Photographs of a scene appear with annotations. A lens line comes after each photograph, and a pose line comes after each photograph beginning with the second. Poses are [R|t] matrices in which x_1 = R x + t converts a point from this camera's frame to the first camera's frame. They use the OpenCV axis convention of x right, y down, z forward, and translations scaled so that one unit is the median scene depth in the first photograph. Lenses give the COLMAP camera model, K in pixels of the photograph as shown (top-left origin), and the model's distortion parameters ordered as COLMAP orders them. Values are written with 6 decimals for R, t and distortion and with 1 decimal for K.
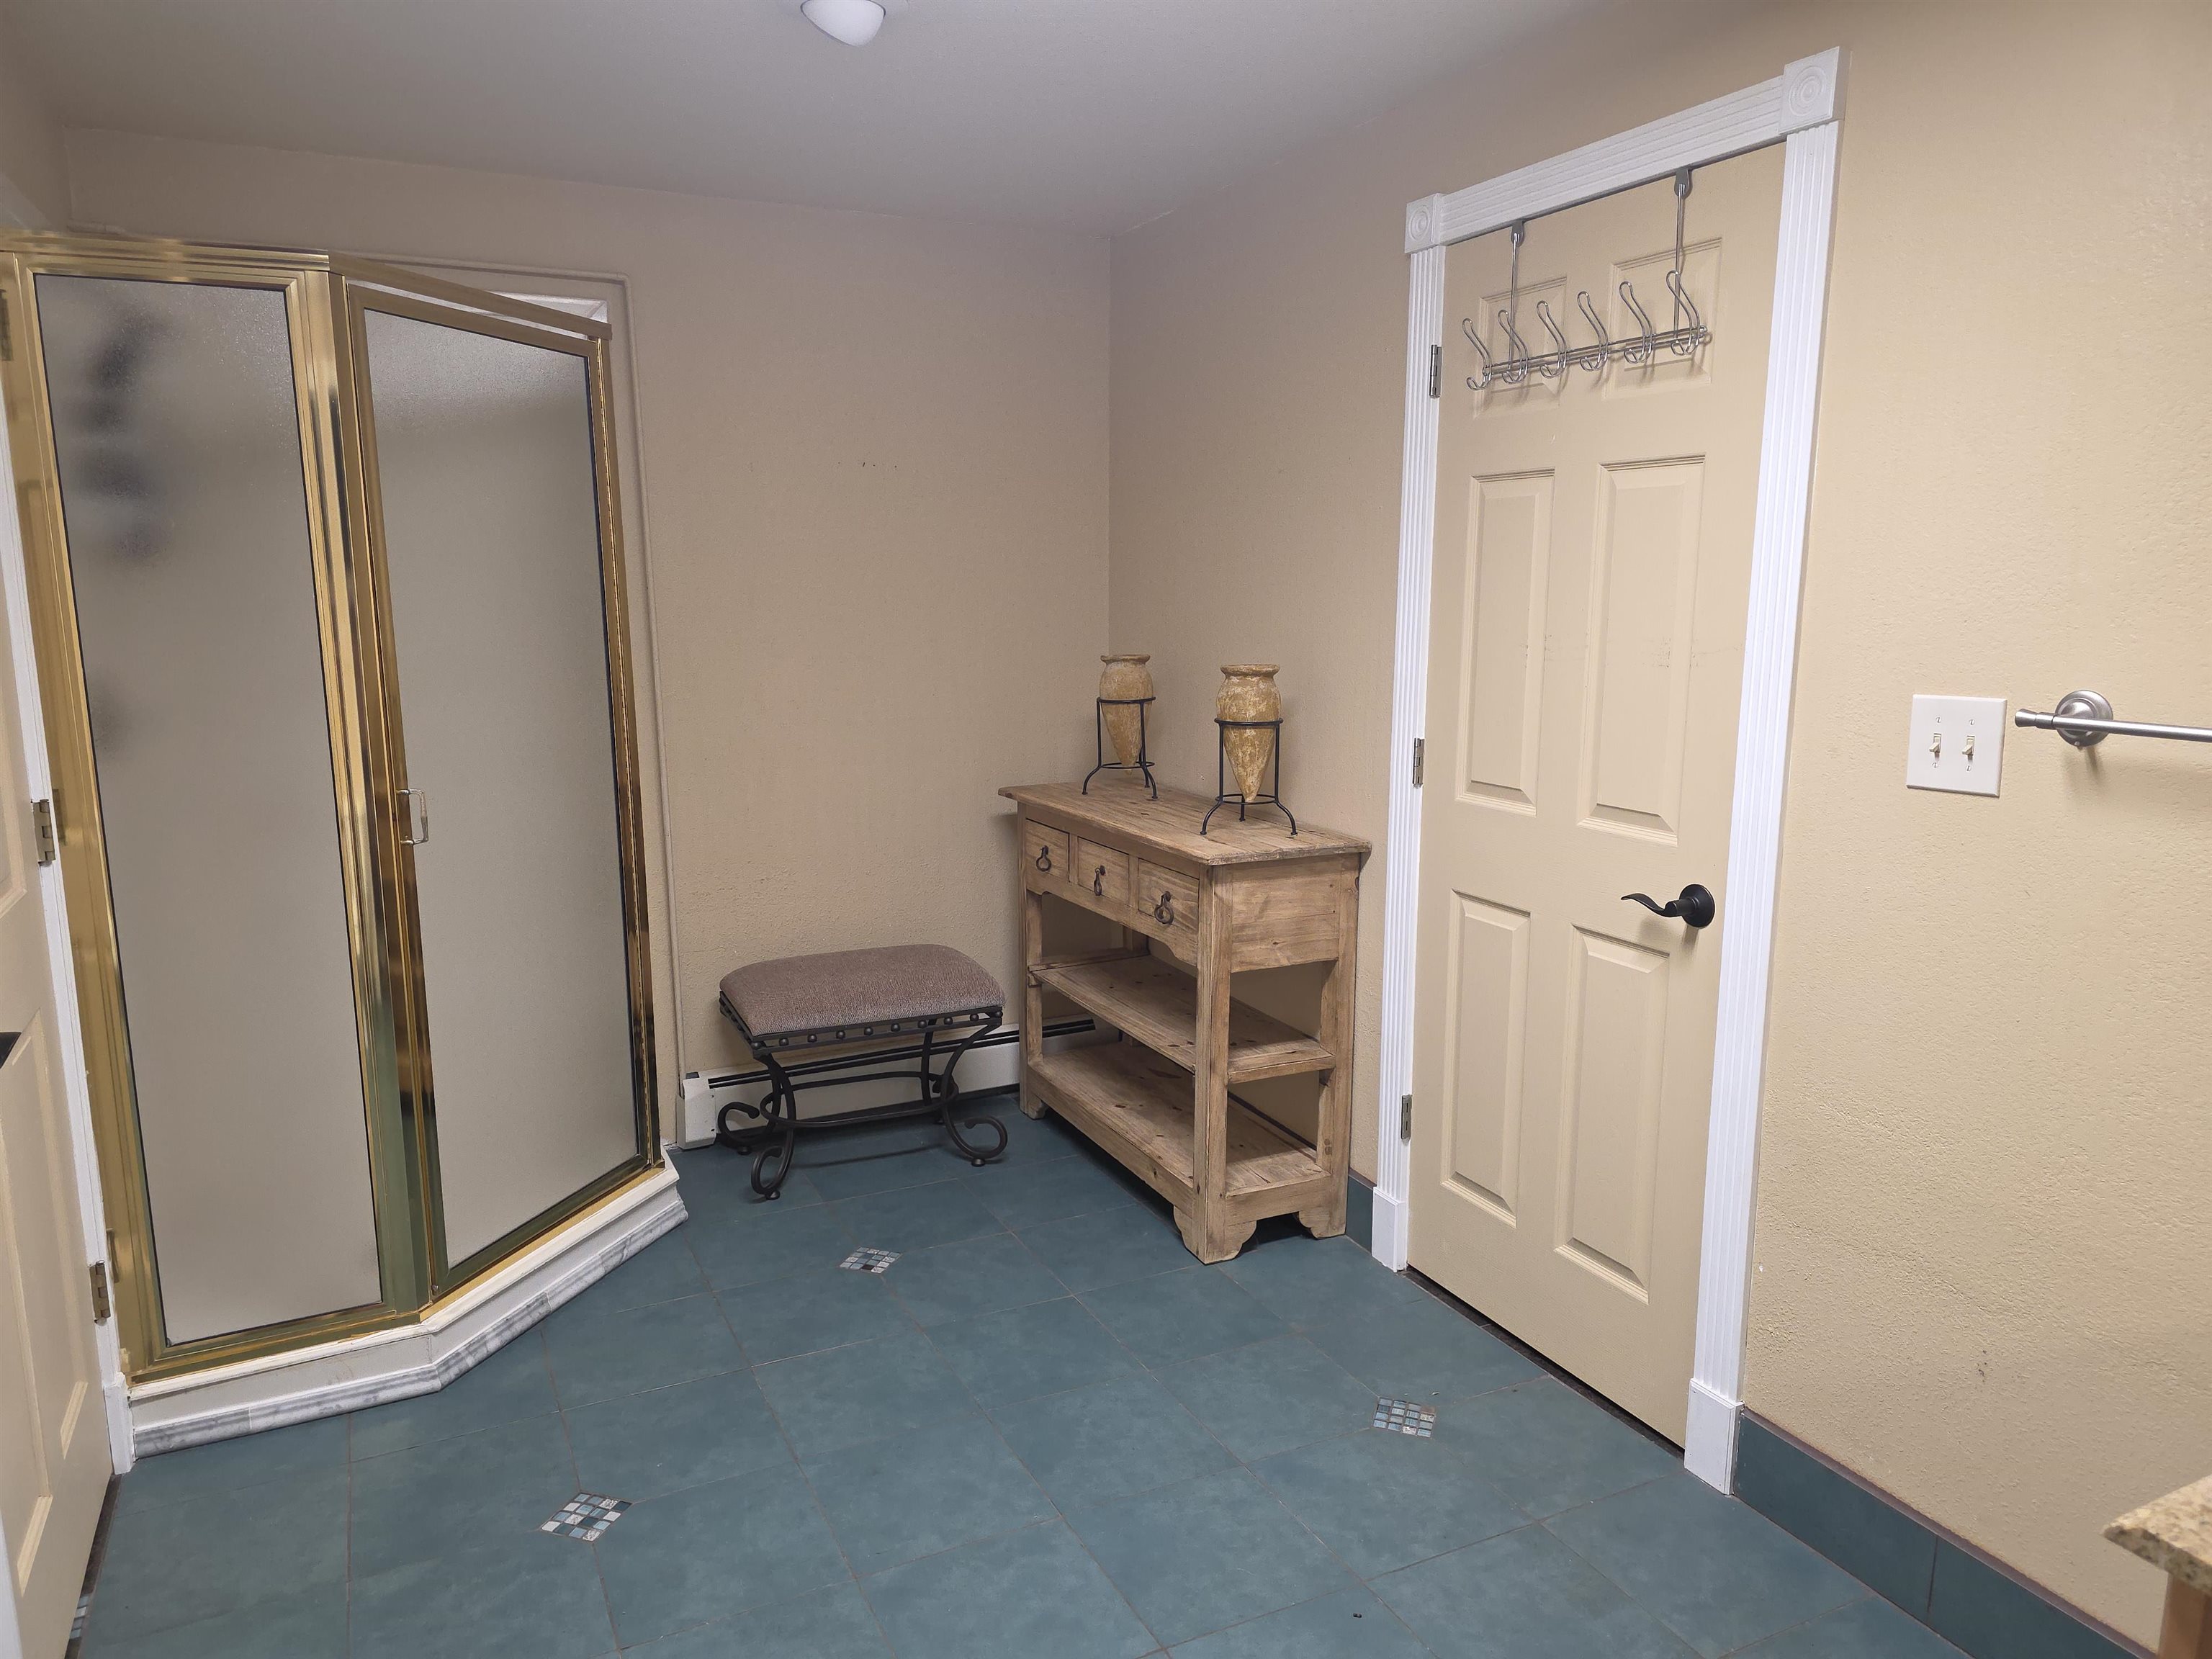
lens RADIAL K [[1493.9, 0, 1106.9], [0, 1493.9, 840.1], [0, 0, 1]] dist [0.033138, -0.027480]
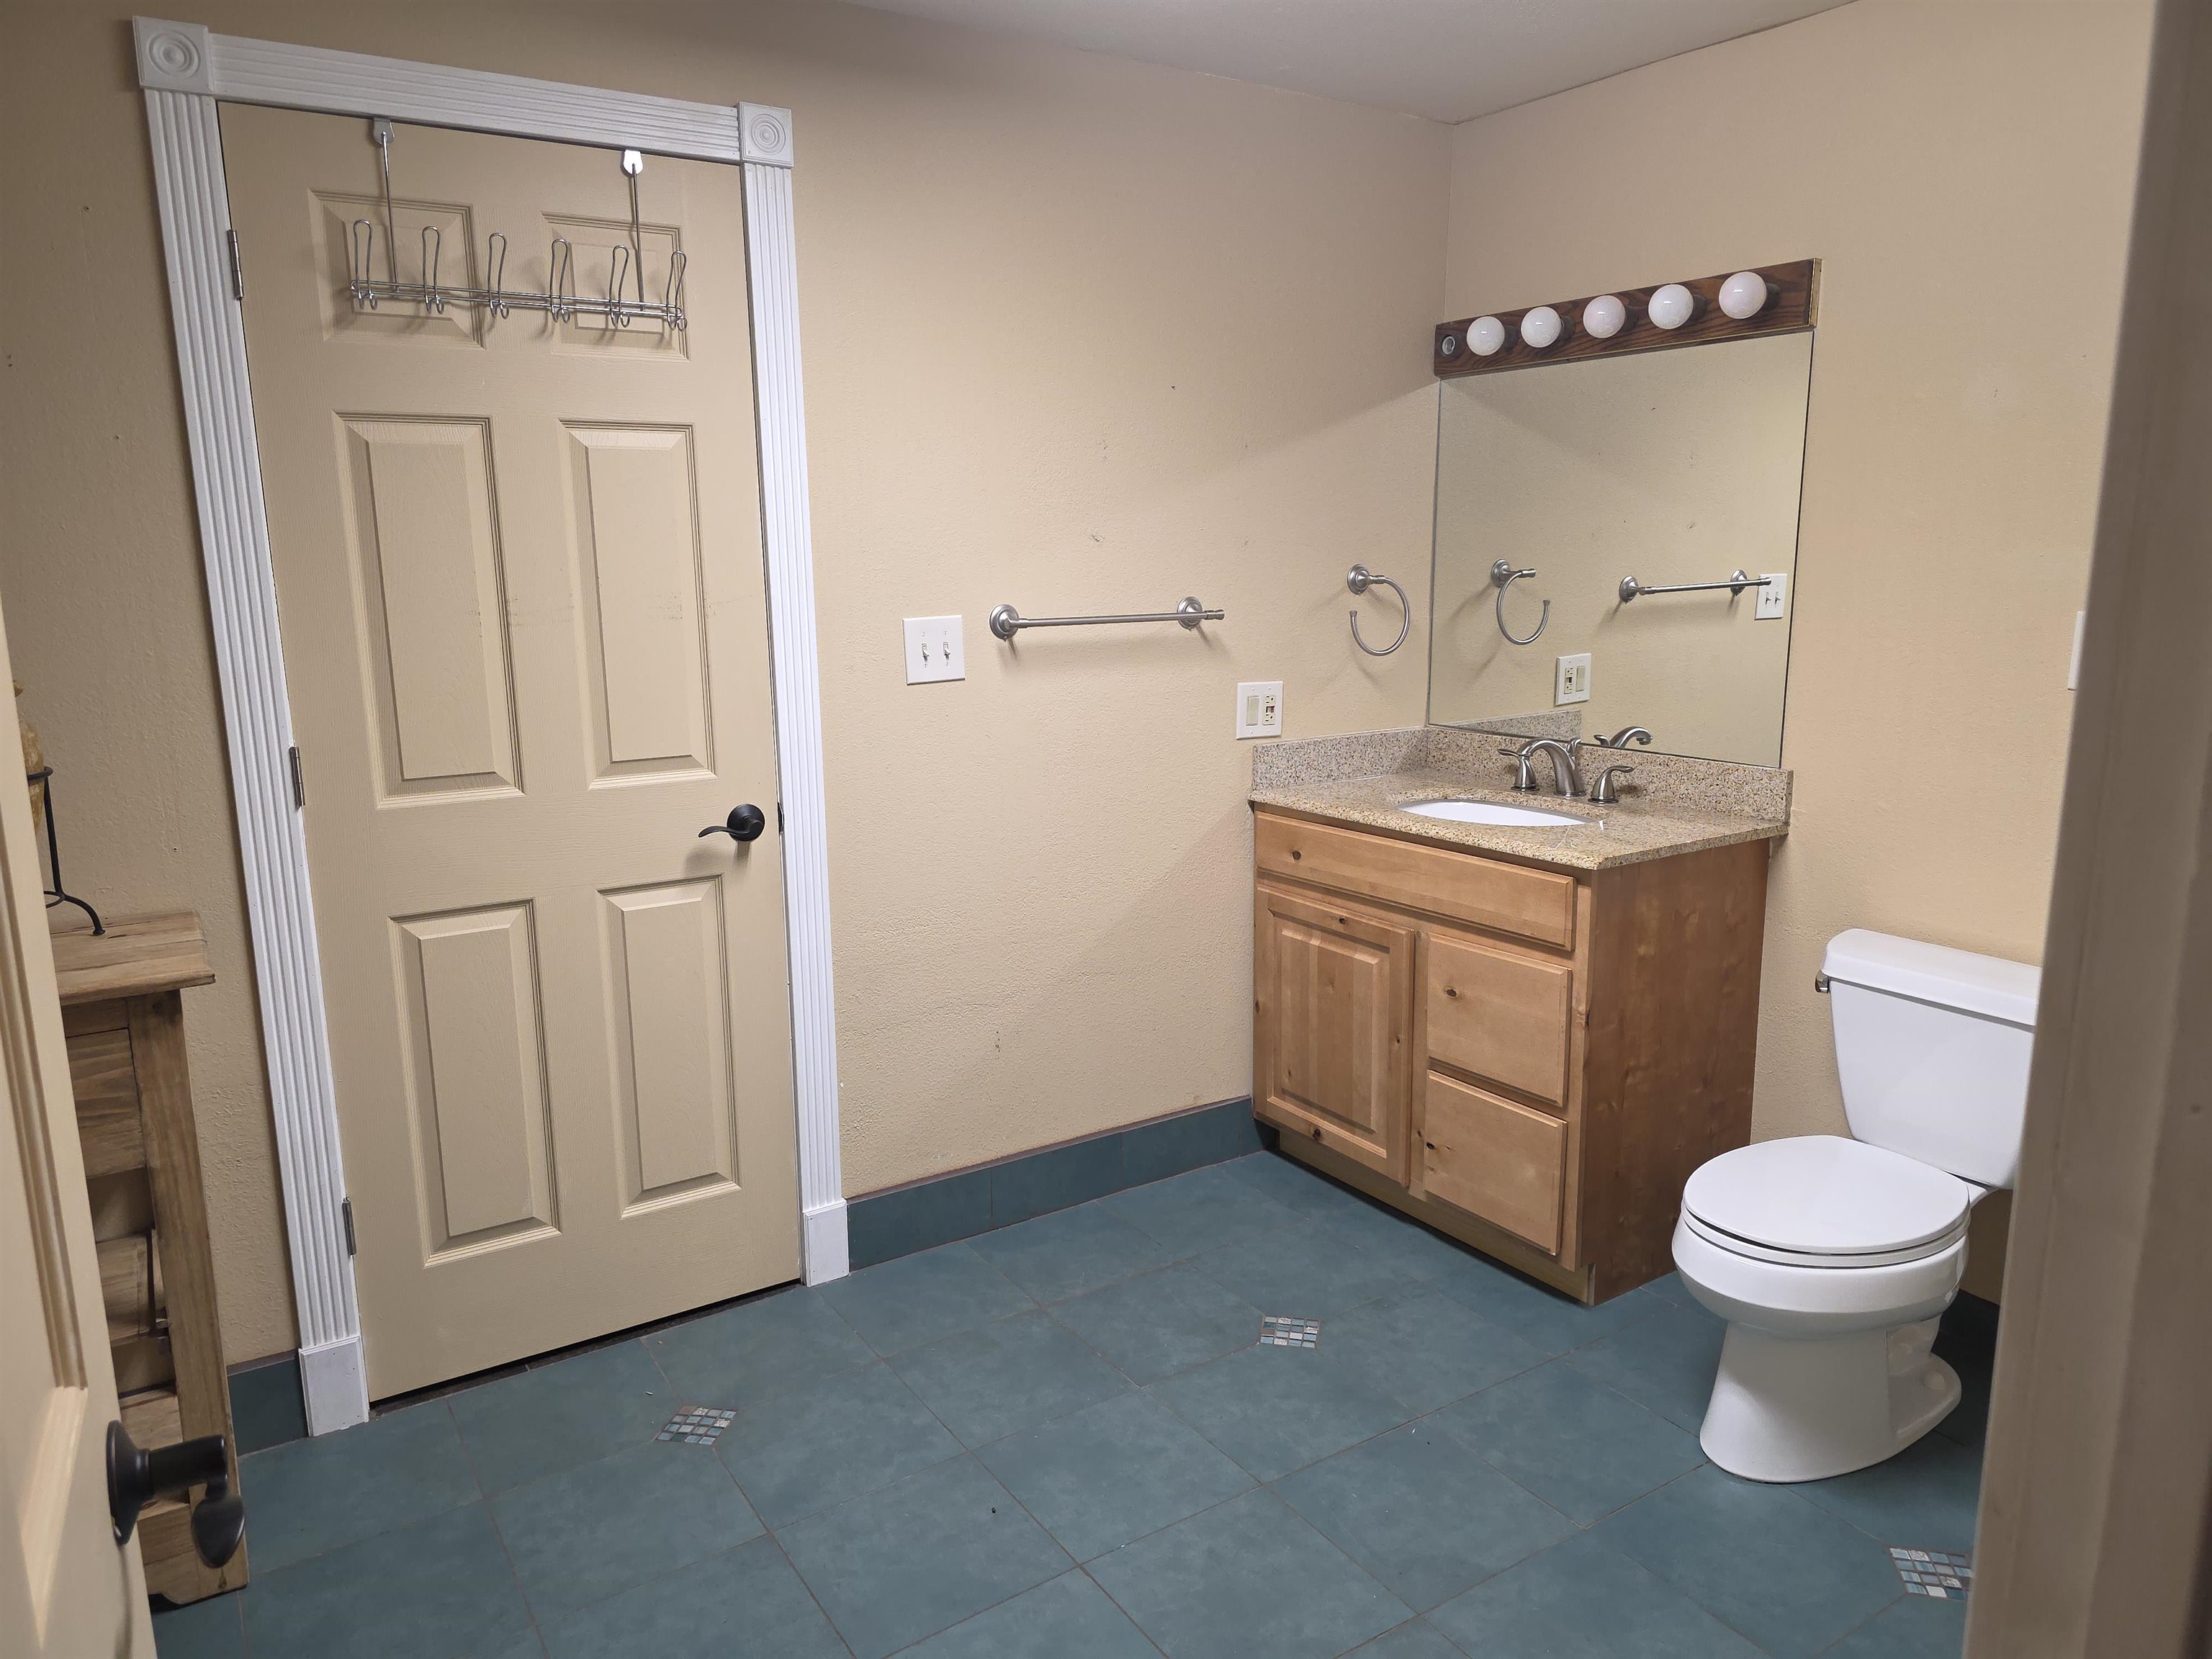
lens RADIAL K [[1493.9, 0, 1108.0], [0, 1493.9, 823.6], [0, 0, 1]] dist [0.033138, -0.027480]
pose [[-0.126007, -0.193199, 0.973035, -0.723943], [0.177029, 0.960729, 0.213681, -0.145312], [-0.976106, 0.199181, -0.086857, 0.797145]]
